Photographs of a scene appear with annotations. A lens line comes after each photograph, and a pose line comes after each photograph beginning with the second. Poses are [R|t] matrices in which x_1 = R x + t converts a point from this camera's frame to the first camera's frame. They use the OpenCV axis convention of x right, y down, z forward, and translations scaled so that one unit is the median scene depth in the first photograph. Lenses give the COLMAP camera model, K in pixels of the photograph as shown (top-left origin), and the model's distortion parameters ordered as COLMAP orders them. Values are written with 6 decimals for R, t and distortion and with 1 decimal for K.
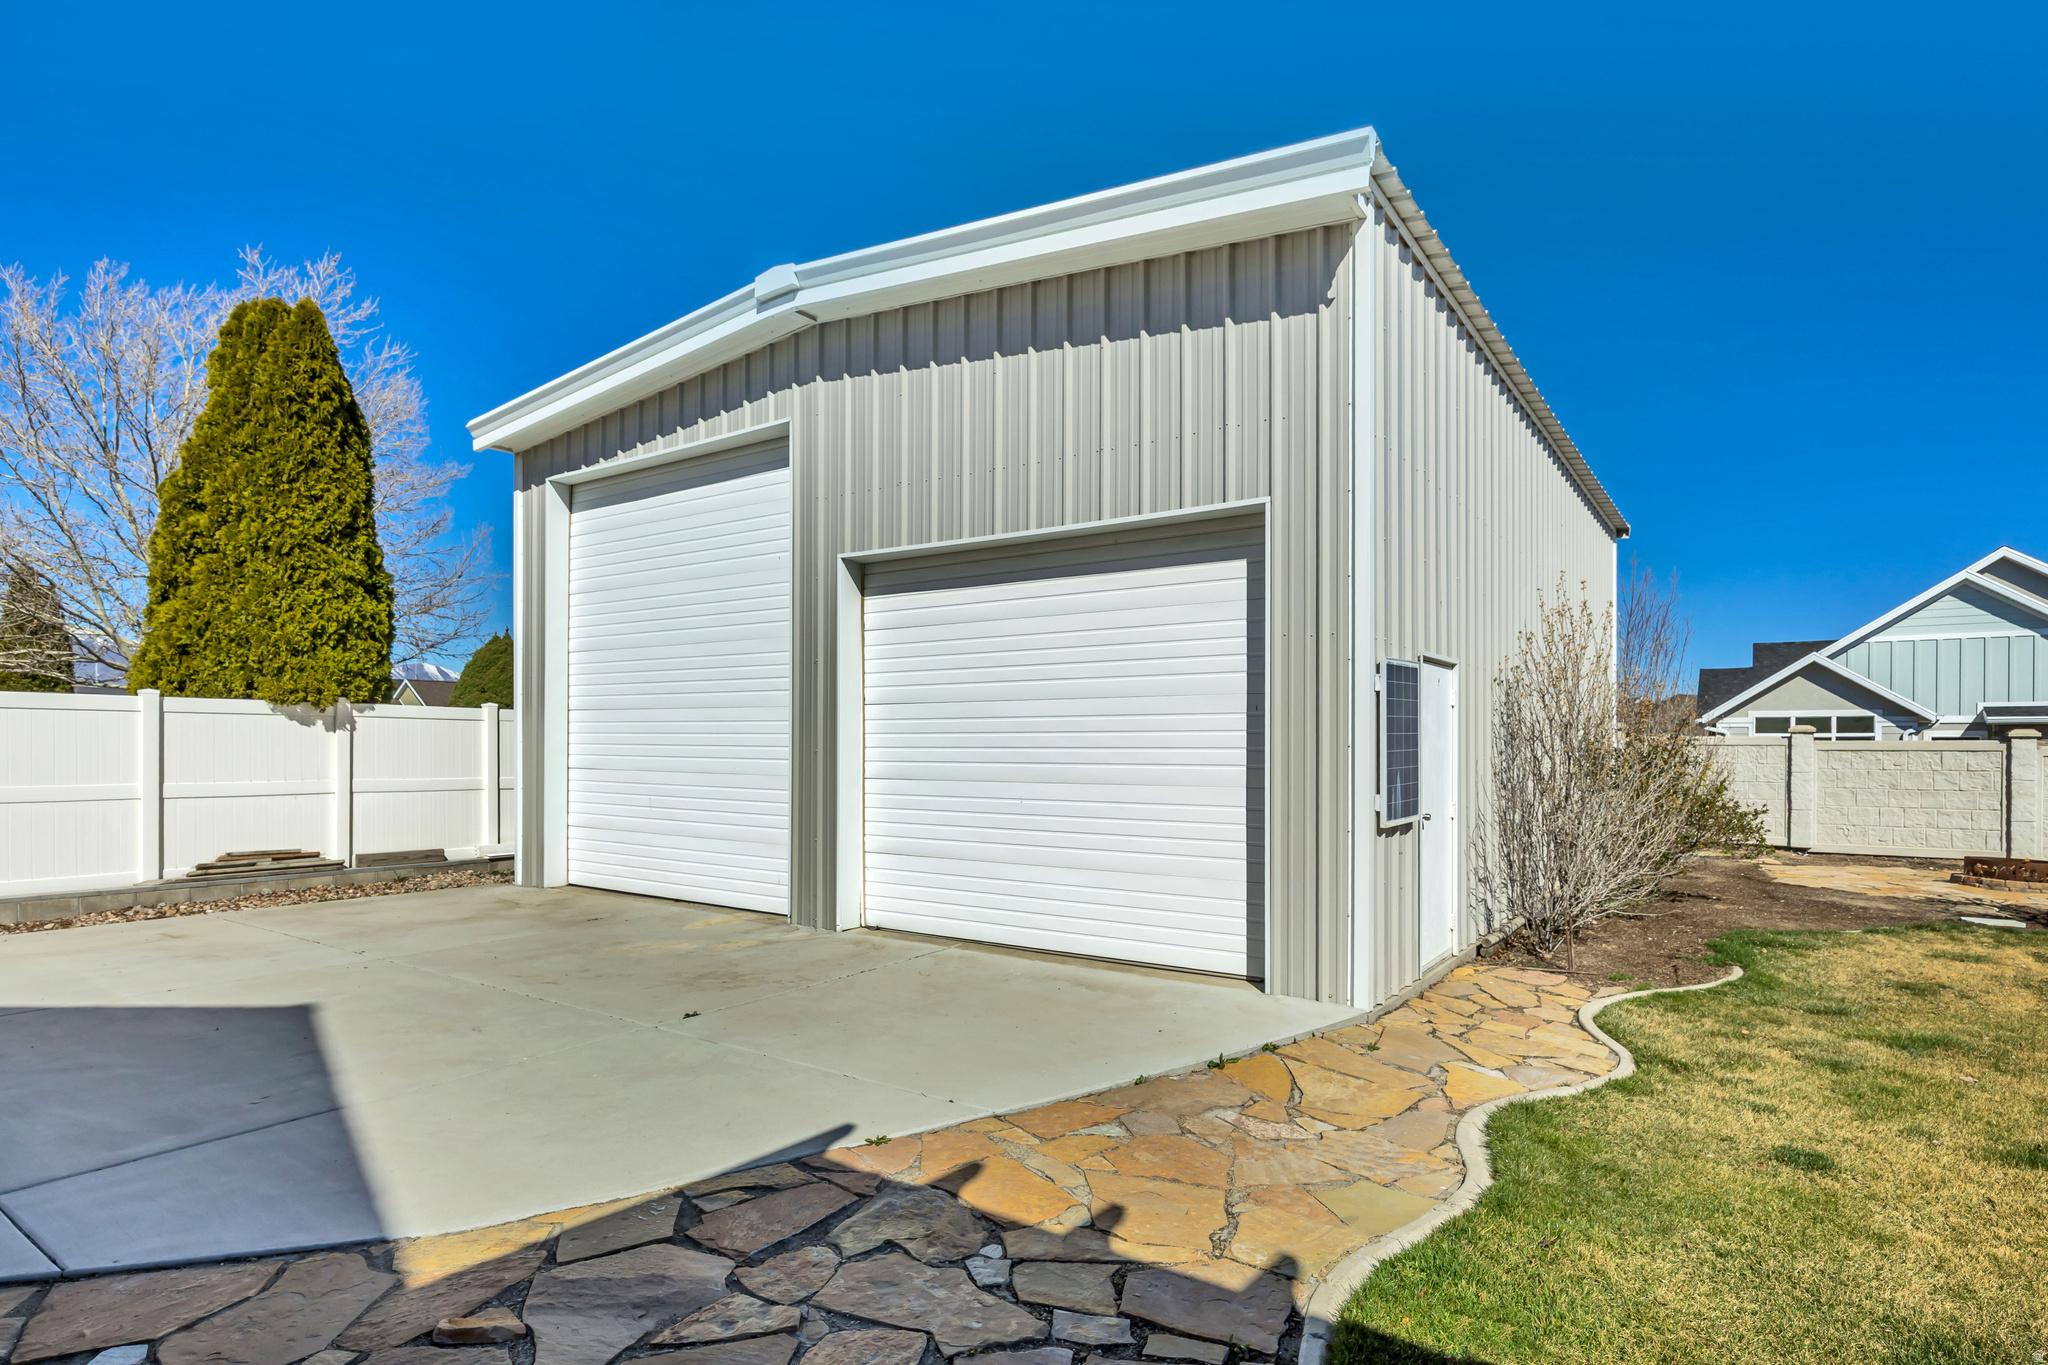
lens RADIAL K [[1059.2, 0, 1034.6], [0, 1059.2, 758.3], [0, 0, 1]] dist [0.001534, -0.000409]
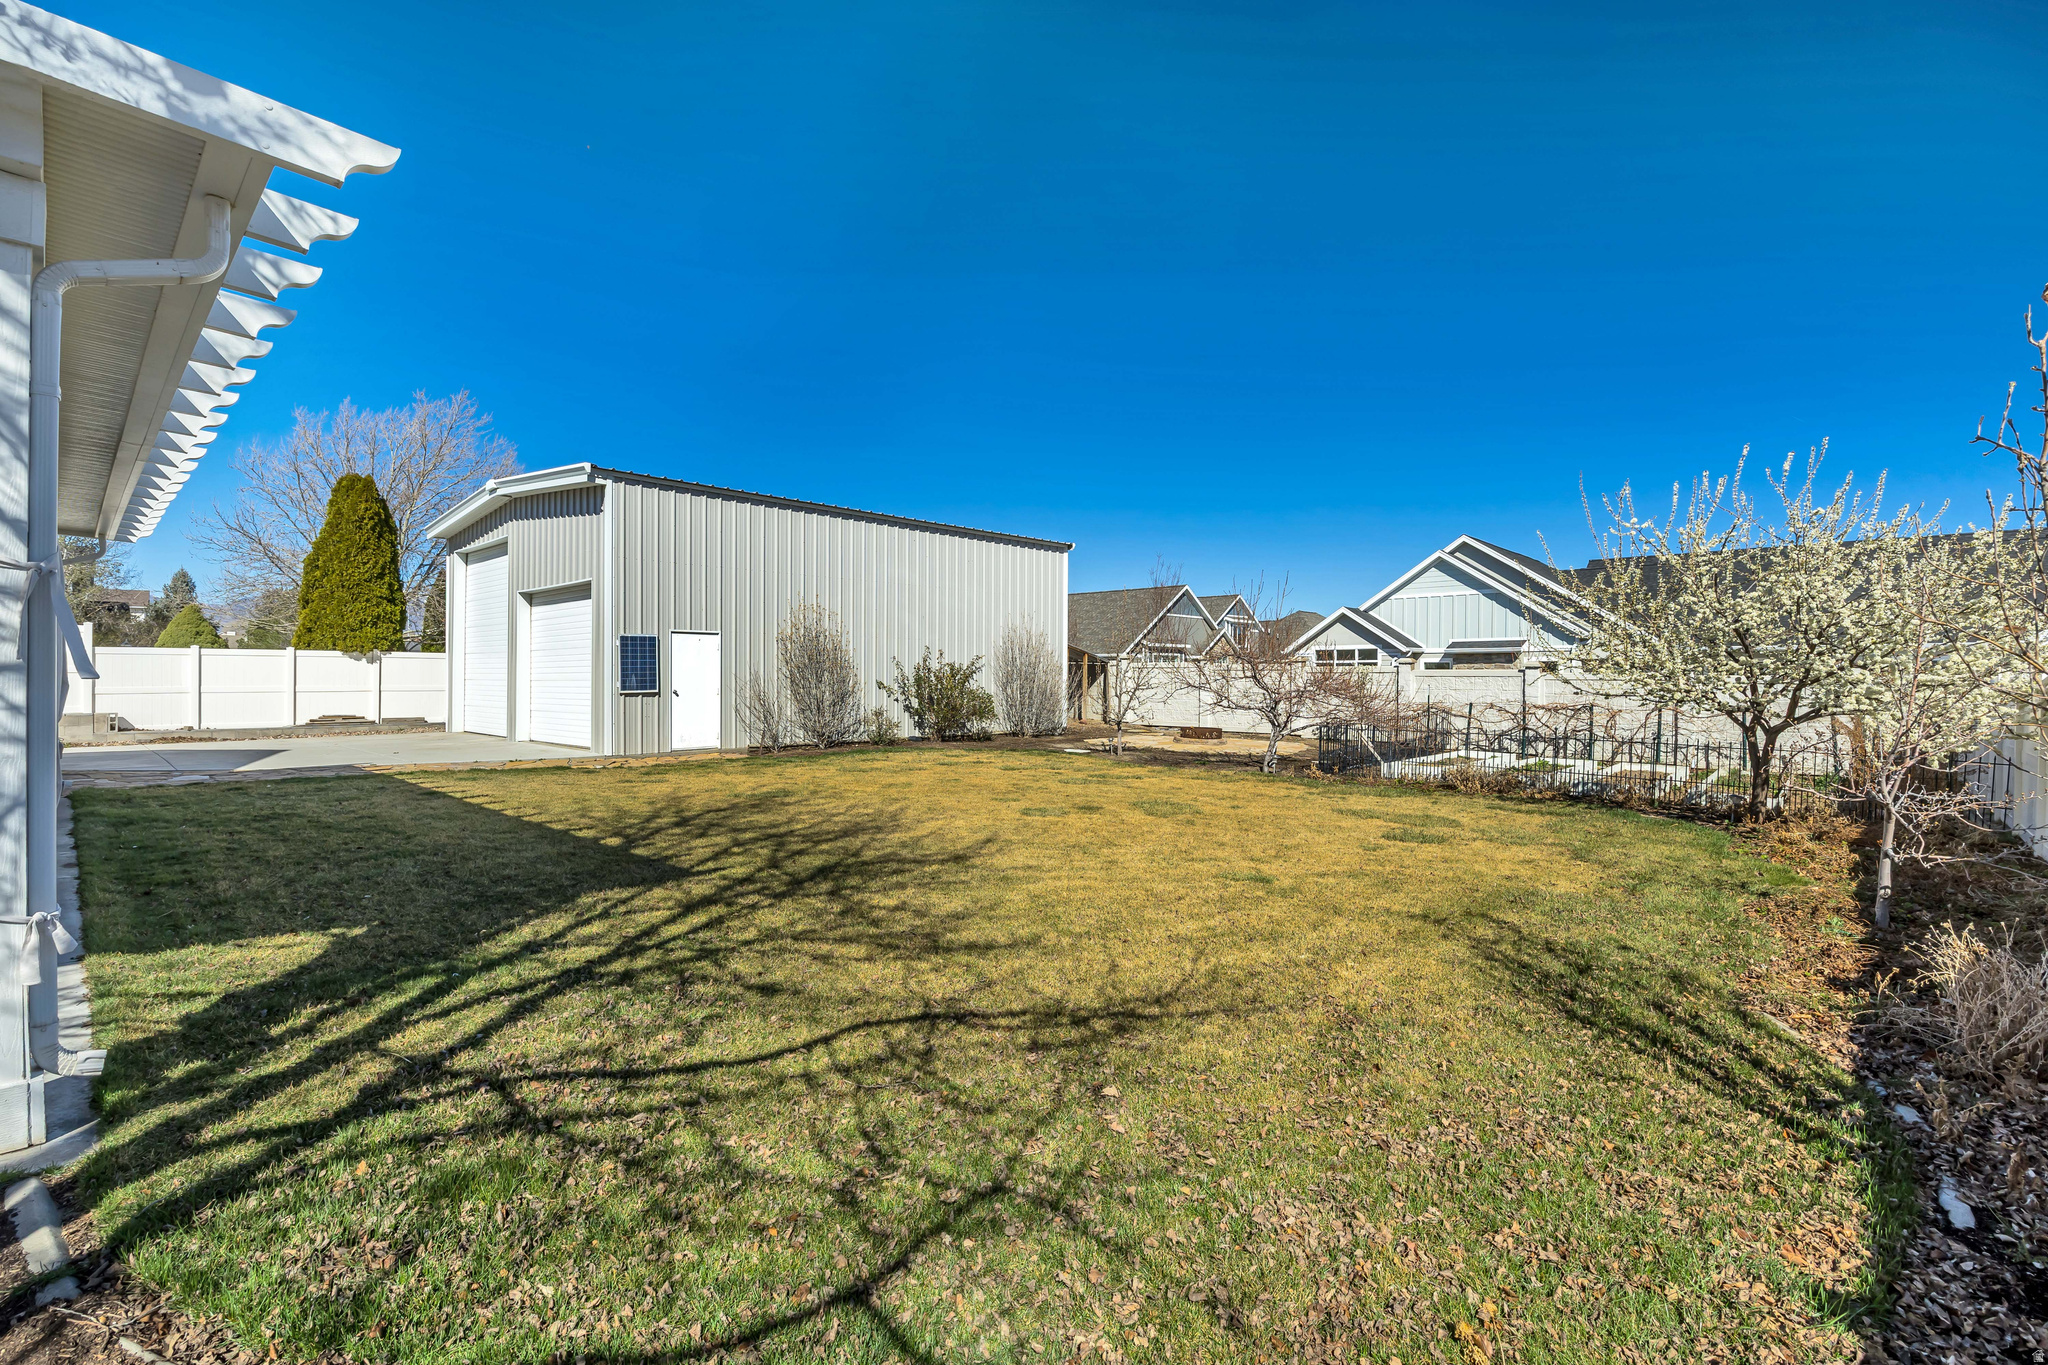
lens RADIAL K [[907.4, 0, 1023.5], [0, 907.4, 677.1], [0, 0, 1]] dist [-0.002329, -0.000138]
pose [[0.990017, -0.005248, -0.140847, 0.970512], [0.003260, 0.999892, -0.014342, 0.034667], [0.140907, 0.013740, 0.989928, -0.711257]]
